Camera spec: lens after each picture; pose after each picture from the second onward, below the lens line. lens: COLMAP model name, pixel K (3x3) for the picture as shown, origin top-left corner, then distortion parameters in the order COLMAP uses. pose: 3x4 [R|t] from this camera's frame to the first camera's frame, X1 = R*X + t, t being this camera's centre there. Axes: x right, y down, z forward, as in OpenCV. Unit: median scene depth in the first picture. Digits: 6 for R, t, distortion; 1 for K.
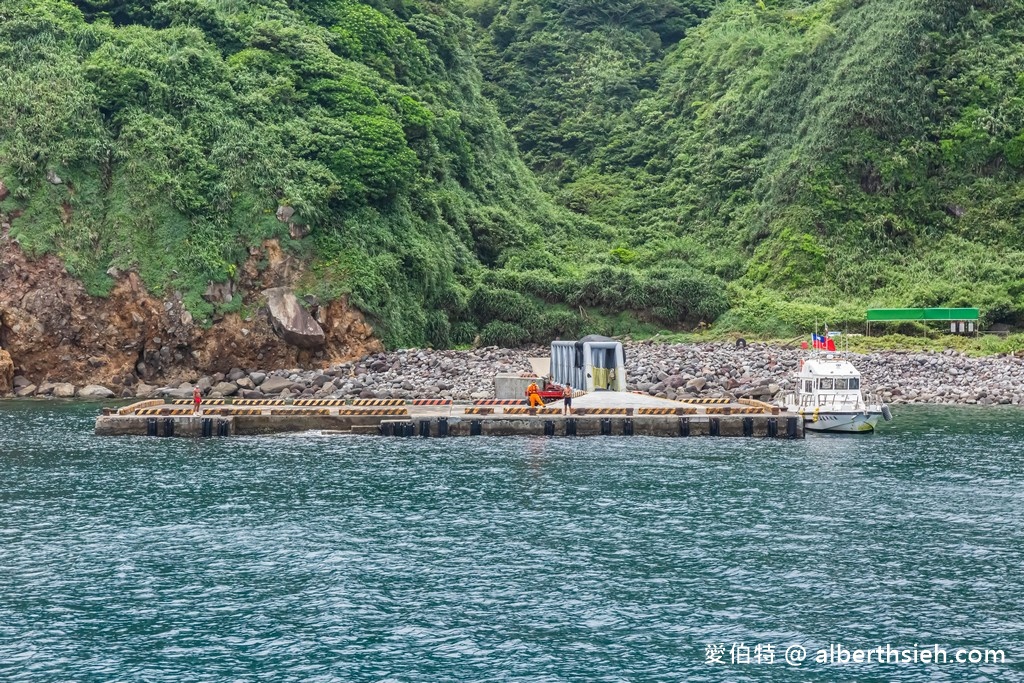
lens RADIAL K [[2090.7, 0, 512.0], [0, 2090.7, 342.0], [0, 0, 1]] dist [0.013159, 0.000000]
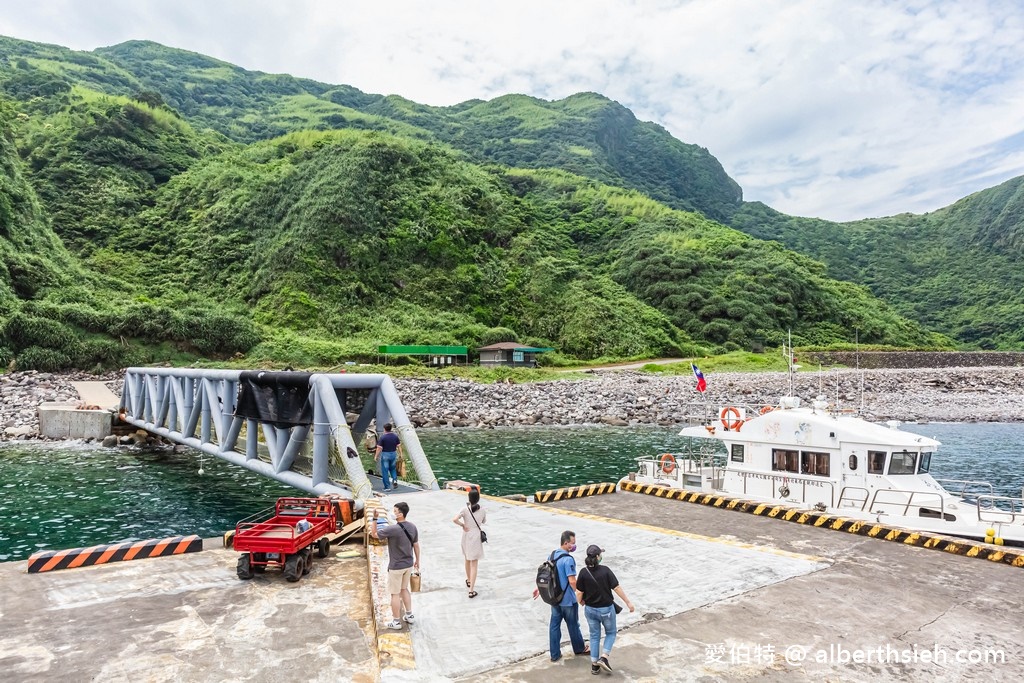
lens RADIAL K [[692.0, 0, 513.9], [0, 692.0, 341.2], [0, 0, 1]] dist [-0.023236, -0.009273]
pose [[0.810299, 0.033610, 0.585053, -0.012324], [-0.011036, 0.999052, -0.042108, -0.000840], [-0.585913, 0.027663, 0.809901, 0.531271]]
